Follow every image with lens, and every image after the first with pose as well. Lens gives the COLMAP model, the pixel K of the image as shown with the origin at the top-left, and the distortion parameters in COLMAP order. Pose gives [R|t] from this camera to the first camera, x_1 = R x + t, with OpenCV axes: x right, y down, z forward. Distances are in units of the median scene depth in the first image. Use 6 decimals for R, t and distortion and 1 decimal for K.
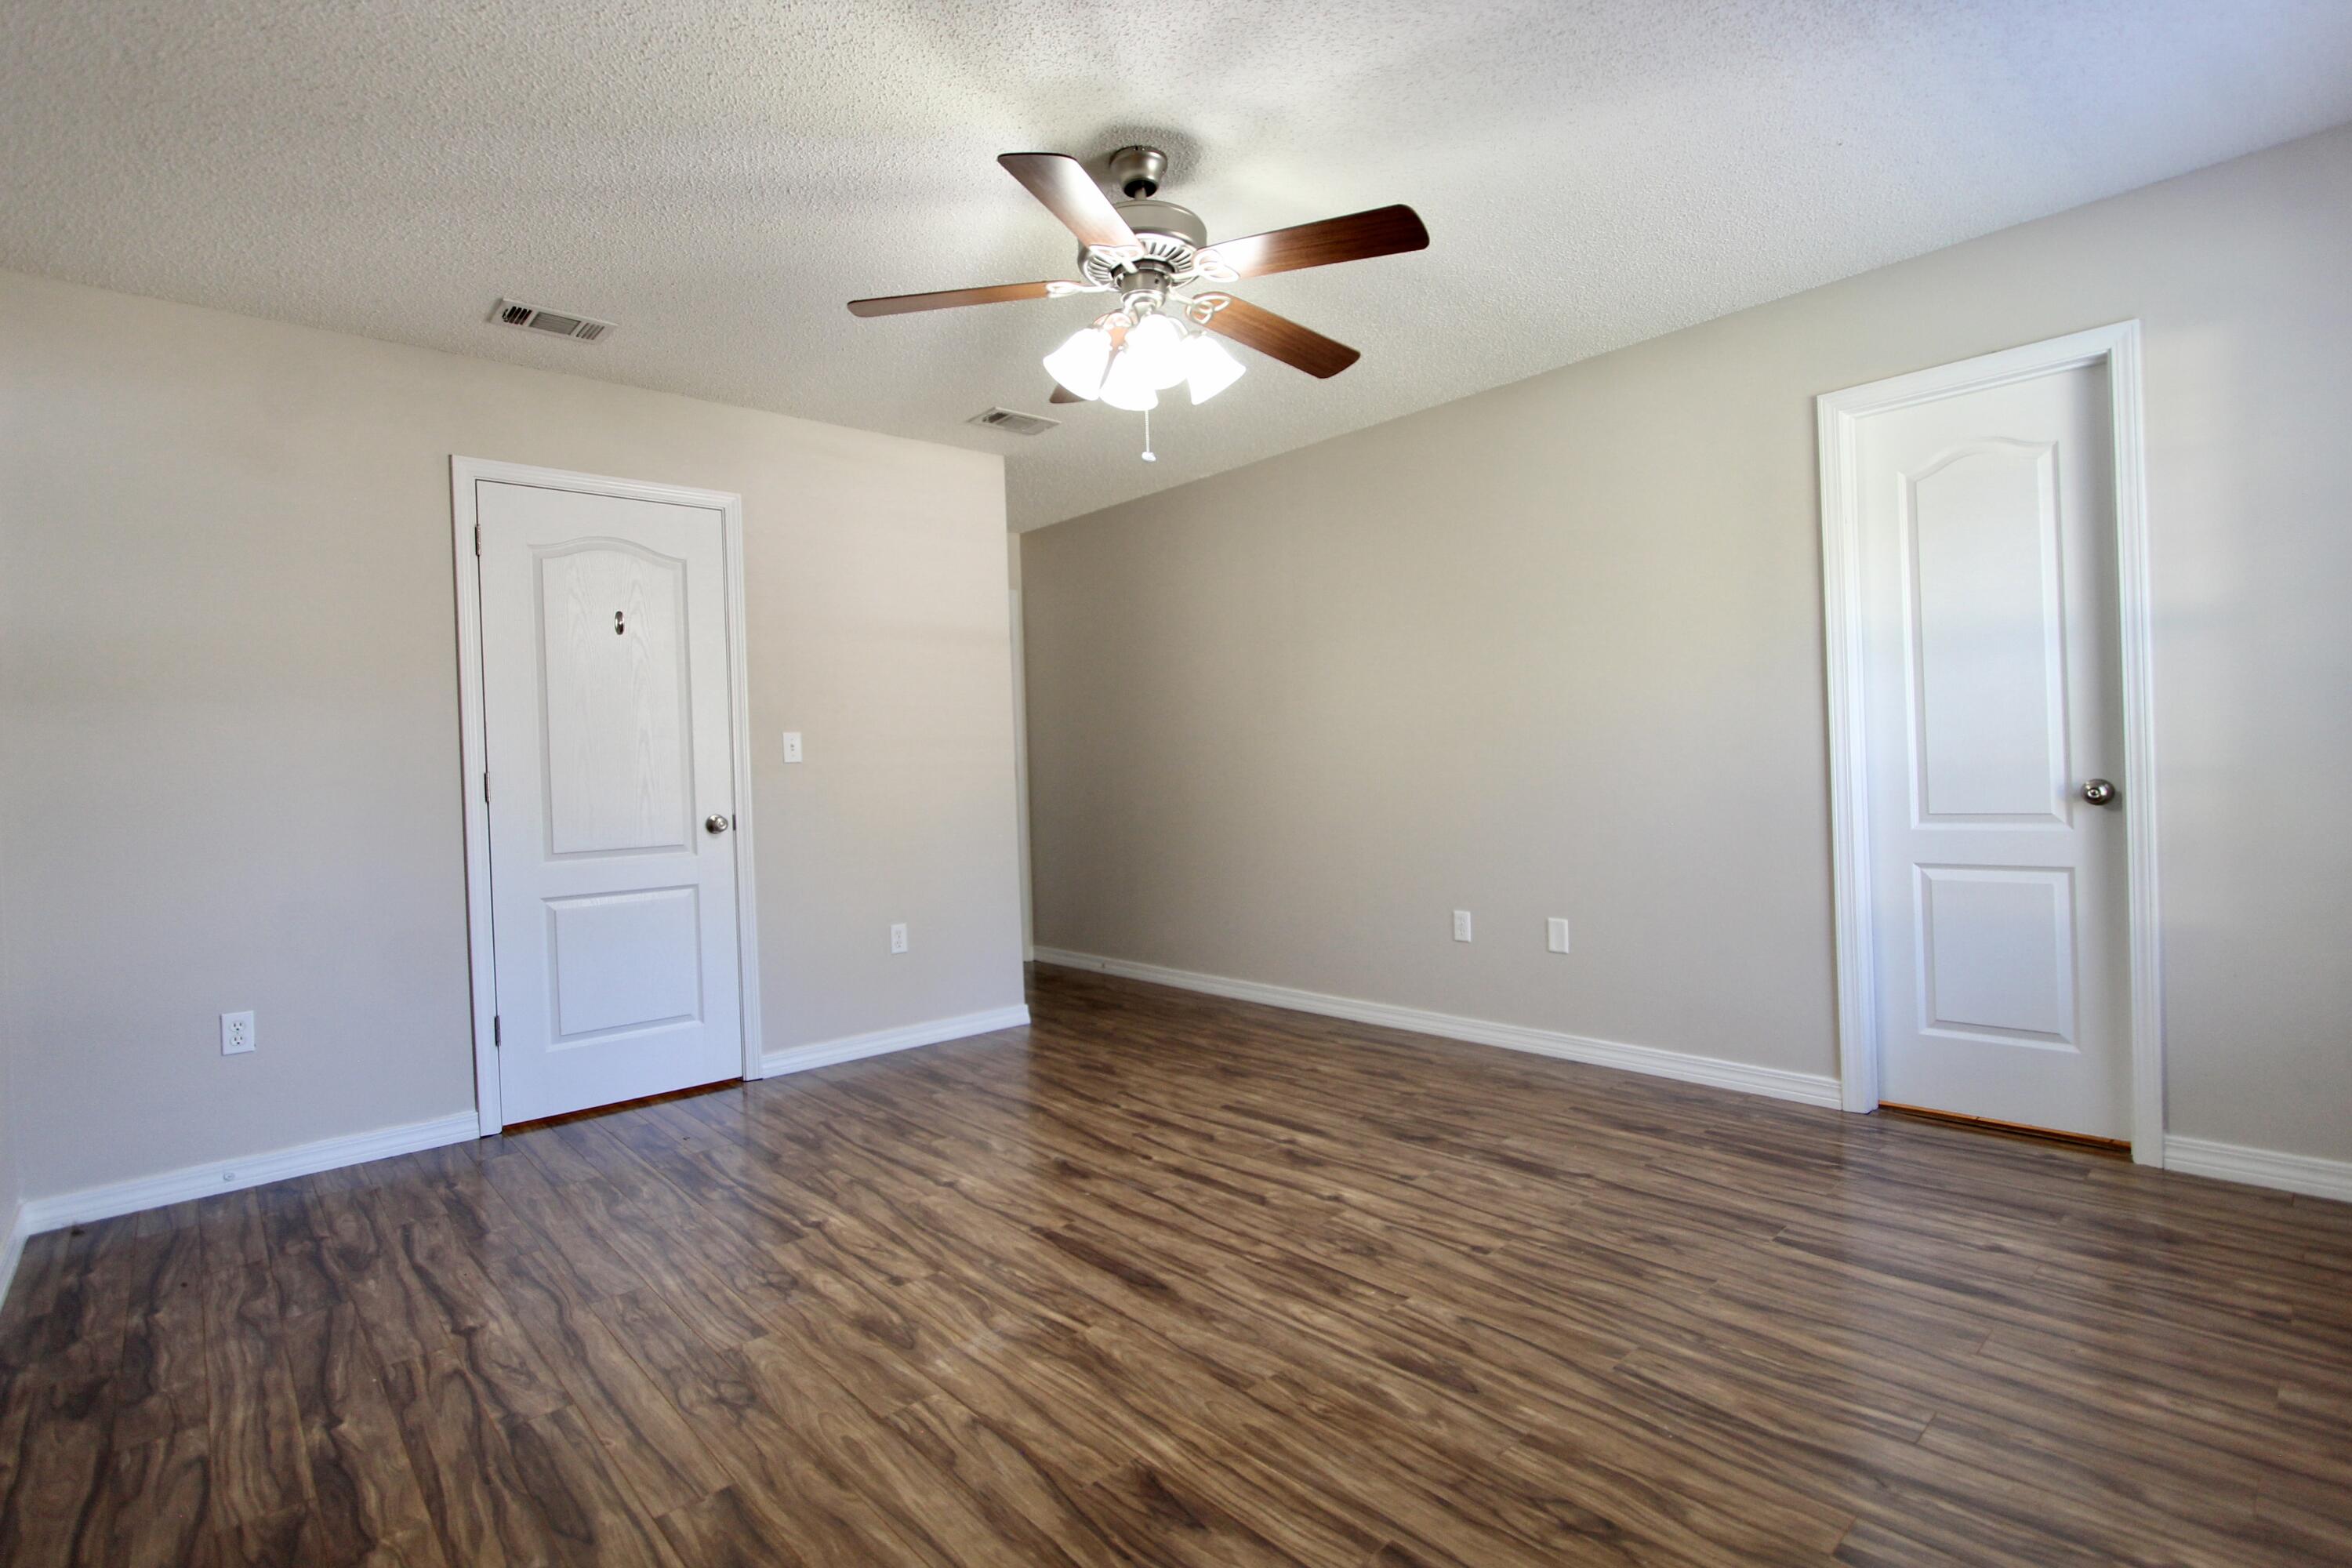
lens RADIAL K [[1105.8, 0, 1179.1], [0, 1105.8, 777.8], [0, 0, 1]] dist [-0.001406, -0.000408]
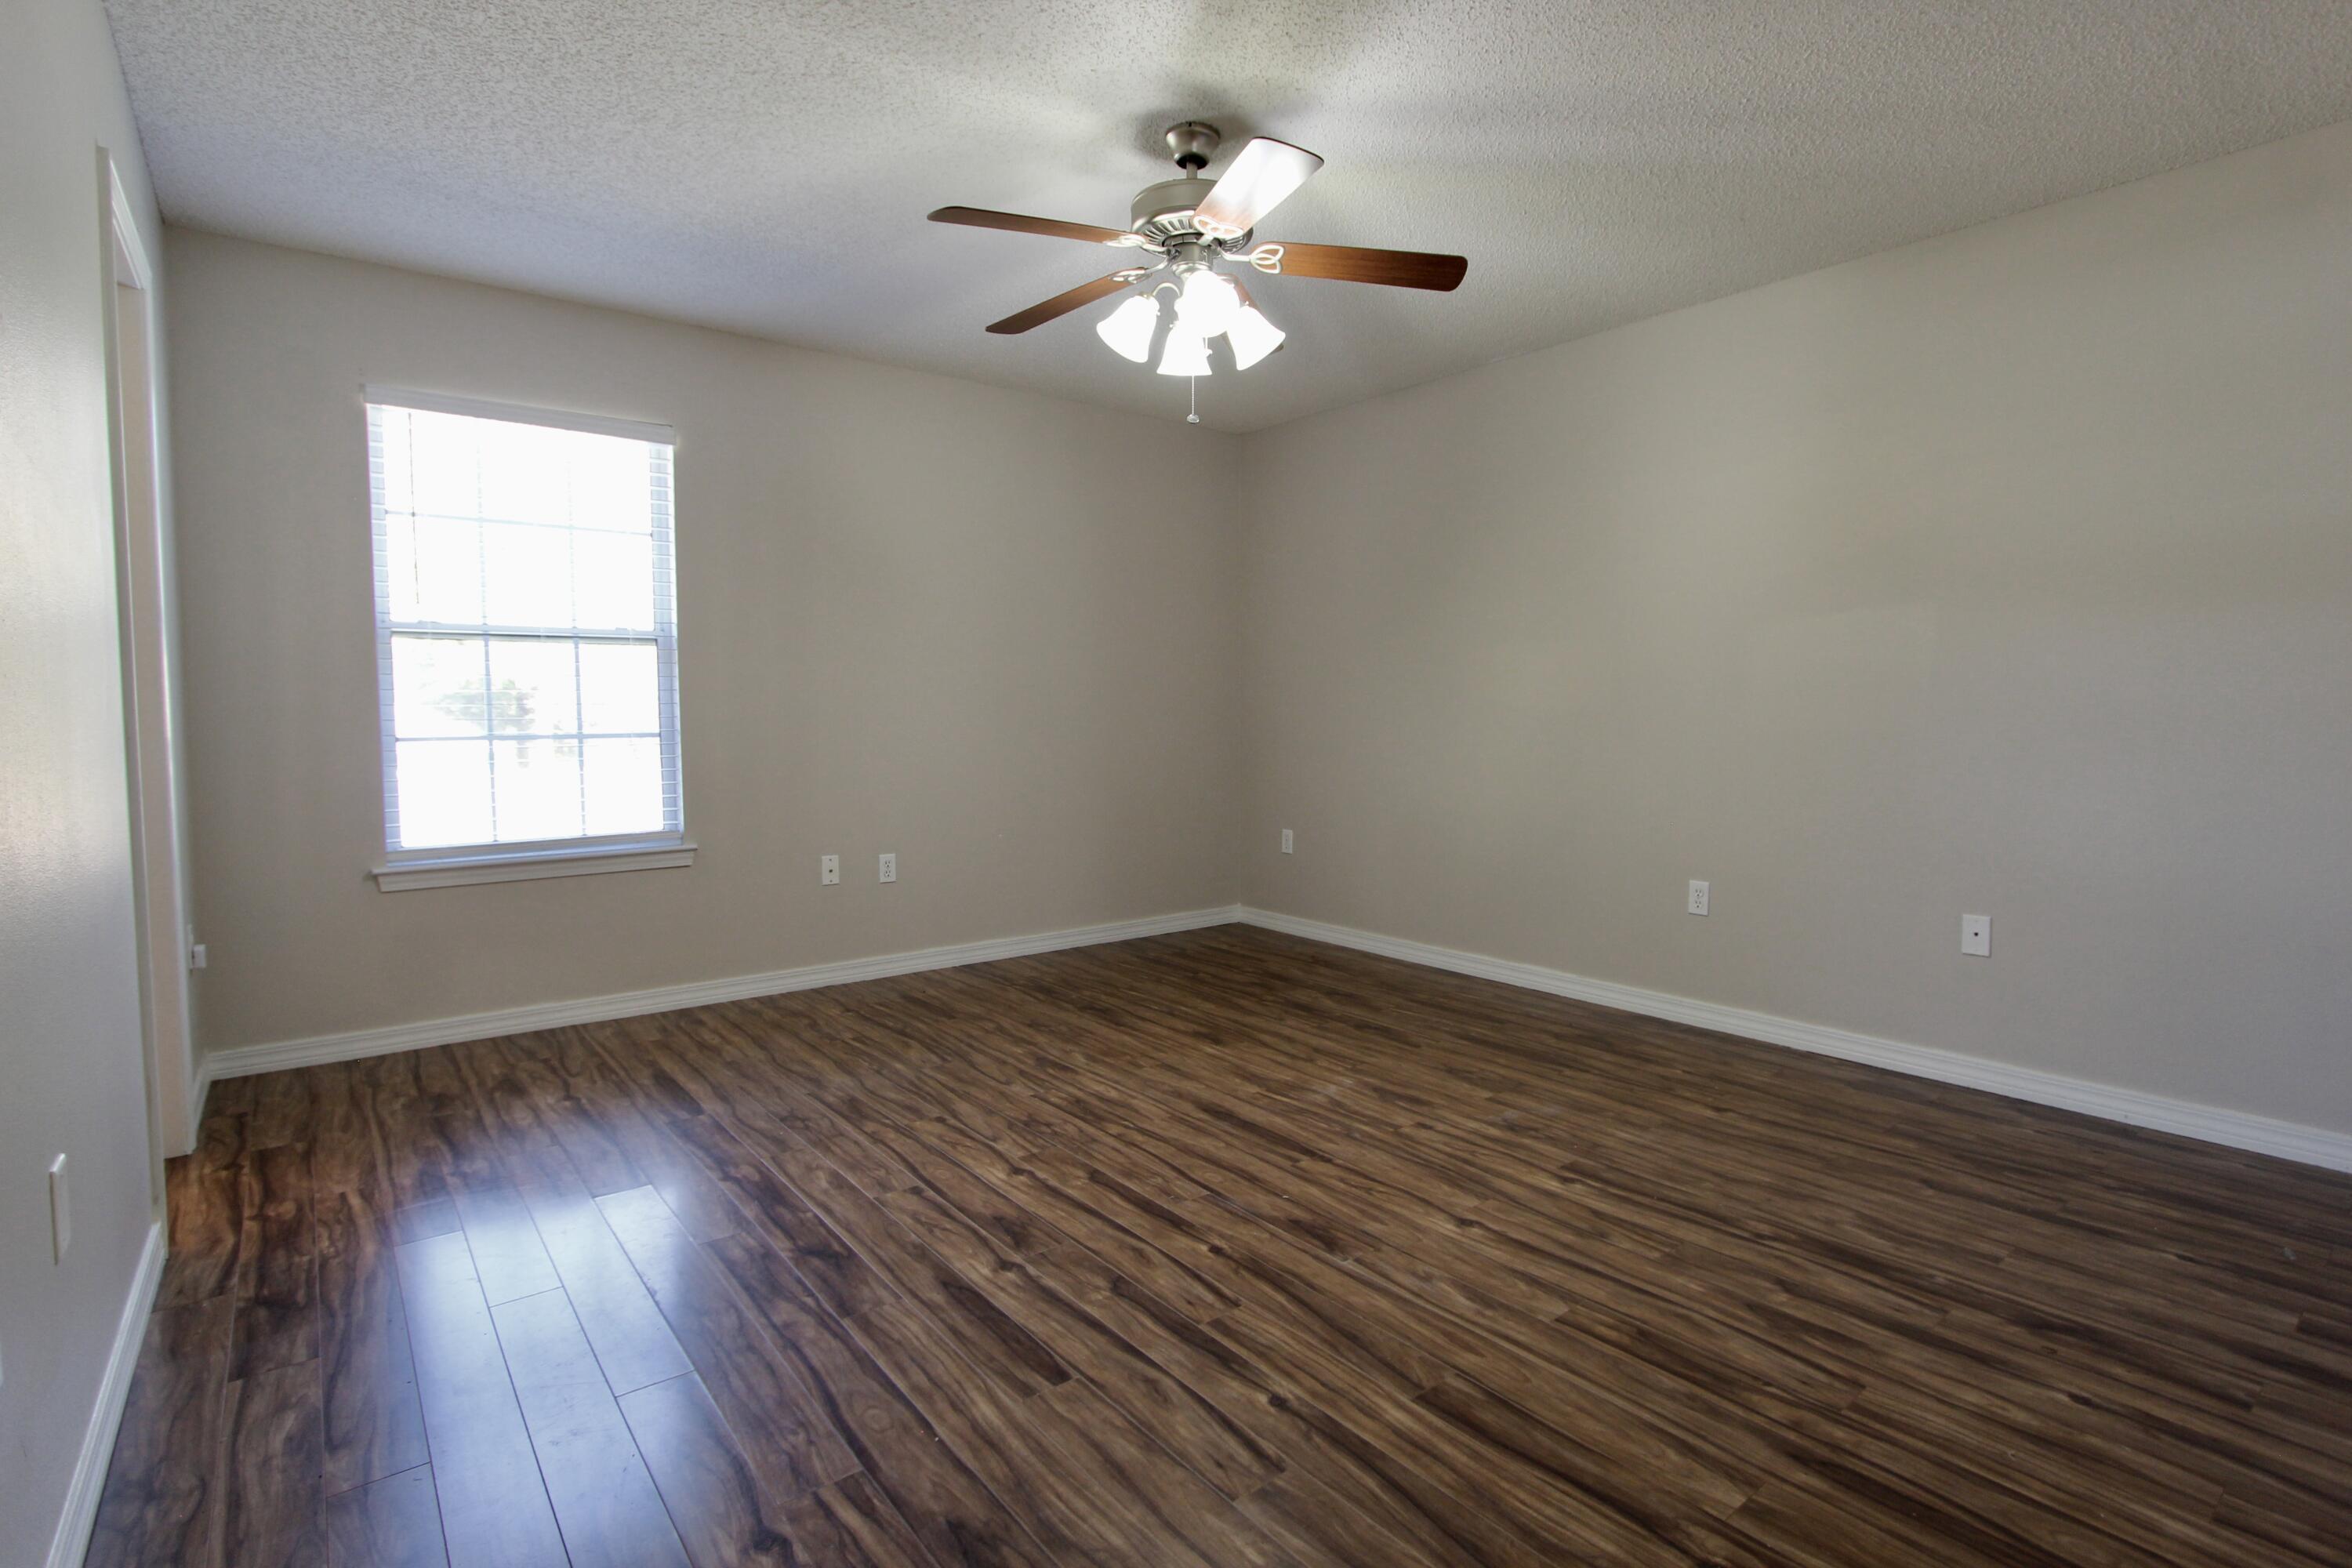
lens RADIAL K [[1108.5, 0, 1179.0], [0, 1108.5, 779.5], [0, 0, 1]] dist [-0.021210, 0.004648]
pose [[-0.997111, 0.030204, 0.069689, -0.077315], [0.034742, 0.997289, 0.064858, -0.010261], [-0.067542, 0.067092, -0.995458, 2.039869]]
